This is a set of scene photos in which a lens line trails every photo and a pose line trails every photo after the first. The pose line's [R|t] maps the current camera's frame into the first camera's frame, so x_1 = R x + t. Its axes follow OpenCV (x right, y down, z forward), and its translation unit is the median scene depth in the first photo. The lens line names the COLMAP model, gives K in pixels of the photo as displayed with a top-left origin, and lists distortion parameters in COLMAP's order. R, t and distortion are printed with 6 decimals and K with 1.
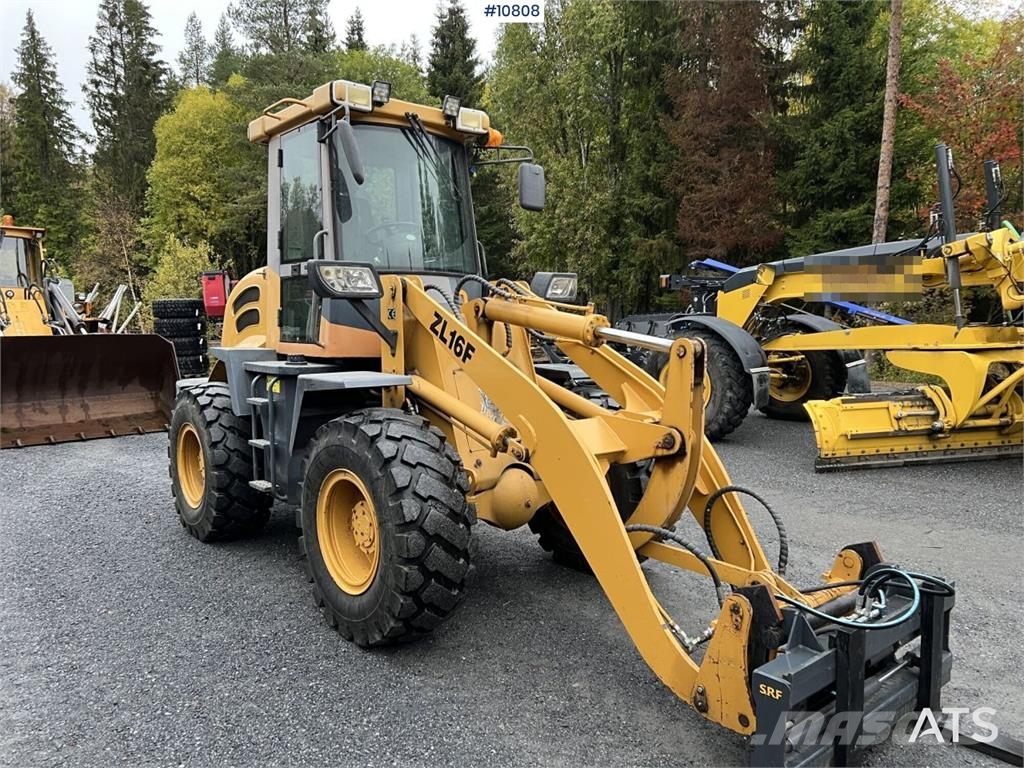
lens RADIAL K [[772.0, 0, 515.8], [0, 772.0, 387.9], [0, 0, 1]] dist [0.060946, -0.068703]
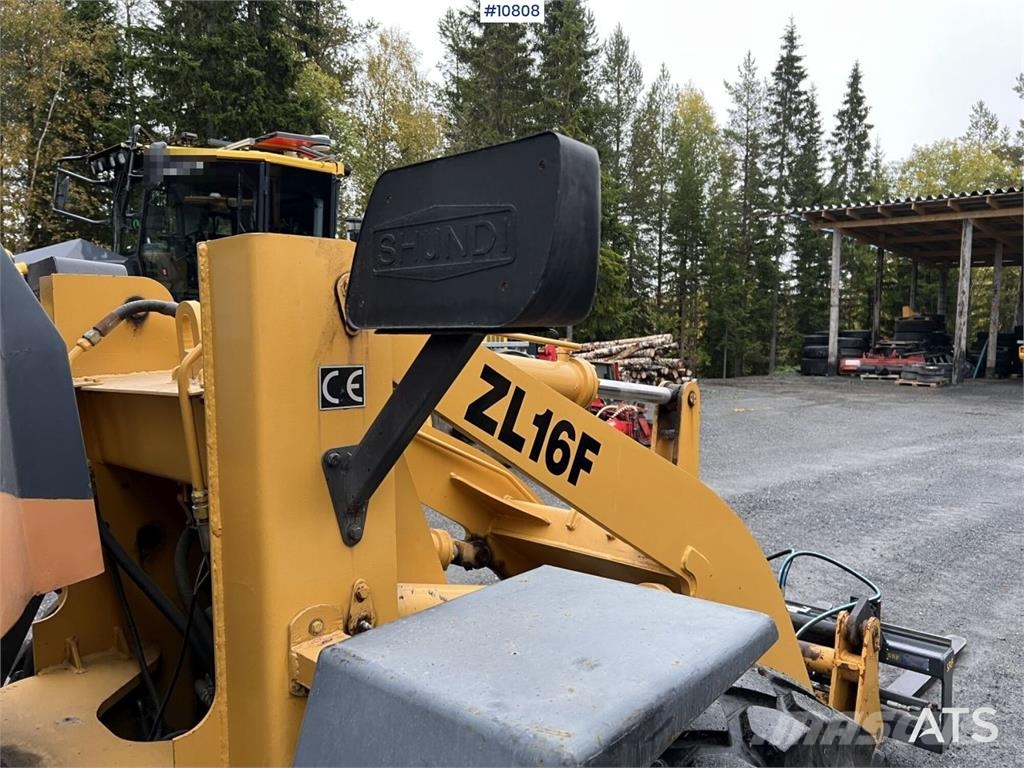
lens RADIAL K [[772.0, 0, 520.7], [0, 772.0, 371.2], [0, 0, 1]] dist [0.060946, -0.068703]
pose [[-0.097573, -0.050022, 0.993970, -0.183334], [0.111148, 0.991940, 0.060831, -0.046885], [-0.989002, 0.116413, -0.091227, 0.408433]]
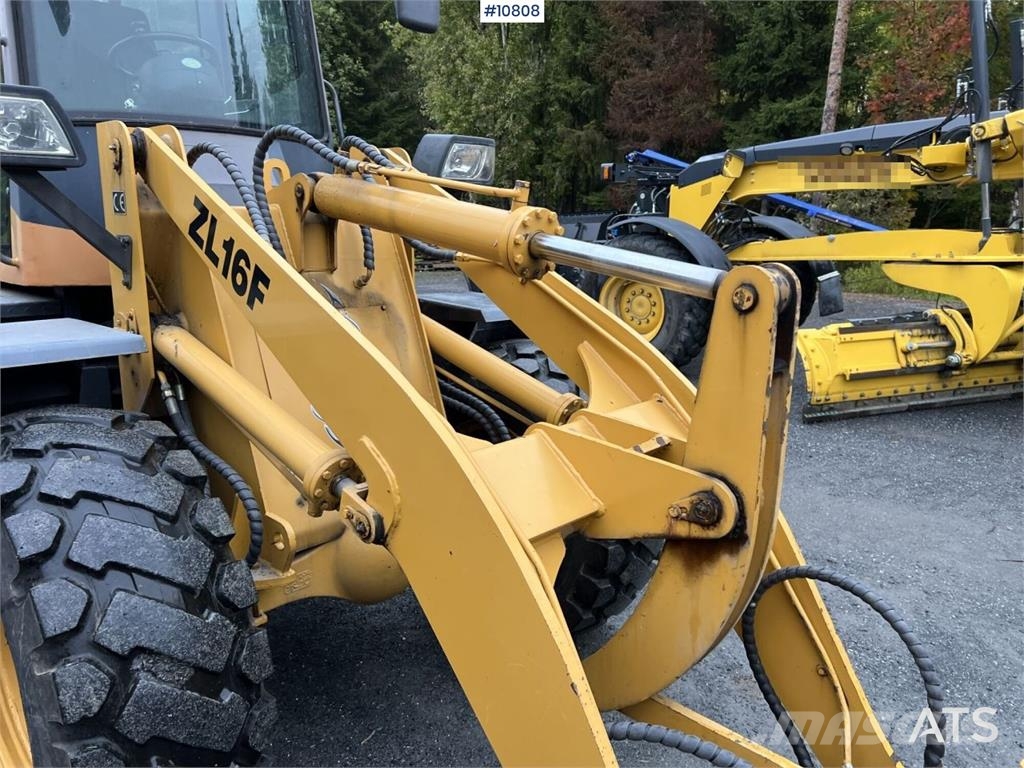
lens RADIAL K [[772.0, 0, 517.3], [0, 772.0, 373.3], [0, 0, 1]] dist [0.060946, -0.068703]
pose [[0.994590, -0.011394, 0.103250, 0.016905], [0.000334, 0.994312, 0.106507, -0.016966], [-0.103877, -0.105896, 0.988937, 0.198192]]
